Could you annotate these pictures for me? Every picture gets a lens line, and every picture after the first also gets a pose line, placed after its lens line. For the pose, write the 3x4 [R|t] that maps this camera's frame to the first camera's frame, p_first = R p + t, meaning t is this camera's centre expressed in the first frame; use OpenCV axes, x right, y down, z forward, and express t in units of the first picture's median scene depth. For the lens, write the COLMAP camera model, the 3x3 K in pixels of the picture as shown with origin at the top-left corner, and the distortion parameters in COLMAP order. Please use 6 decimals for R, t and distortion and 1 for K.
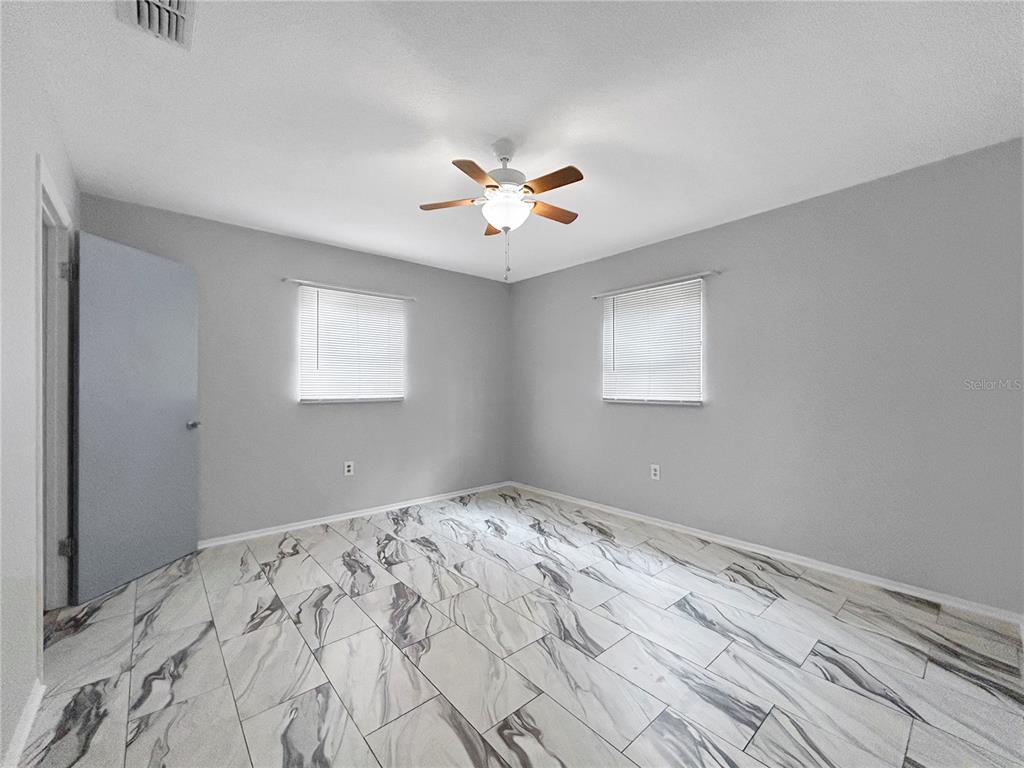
lens RADIAL K [[414.3, 0, 512.0], [0, 414.3, 384.0], [0, 0, 1]] dist [-0.001522, 0.000538]
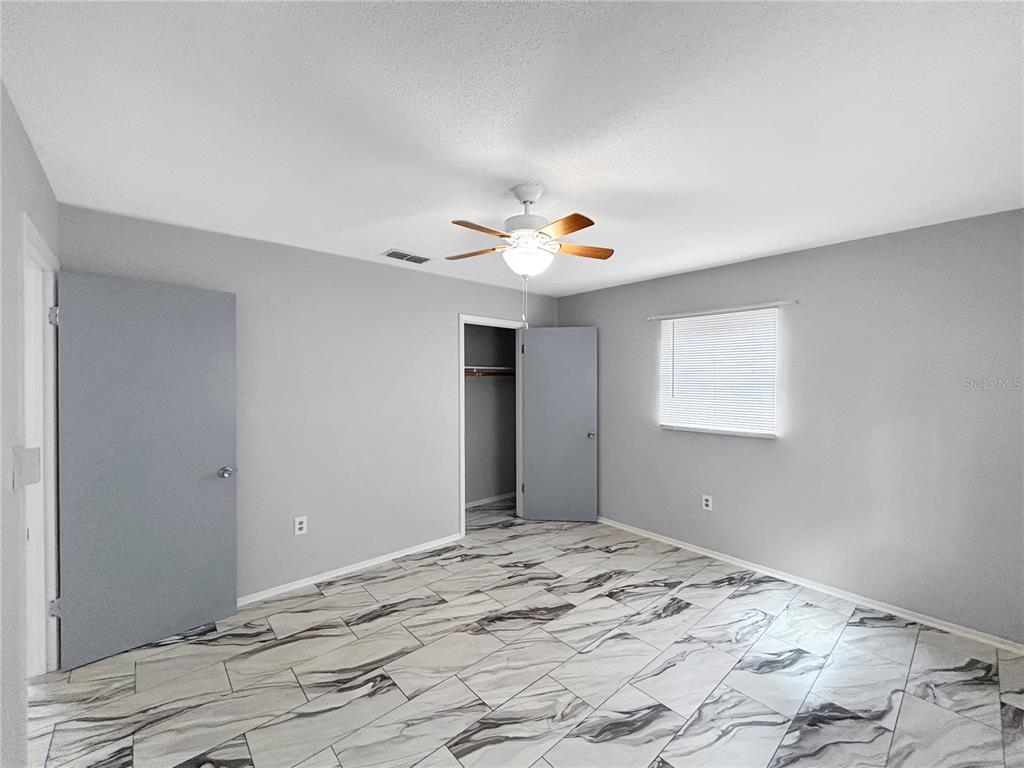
lens RADIAL K [[414.3, 0, 512.0], [0, 414.3, 384.0], [0, 0, 1]] dist [-0.001522, 0.000538]
pose [[0.012882, 0.011661, -0.999849, 0.883695], [0.005897, 0.999914, 0.011737, -0.130011], [0.999900, -0.006048, 0.012812, 0.894677]]
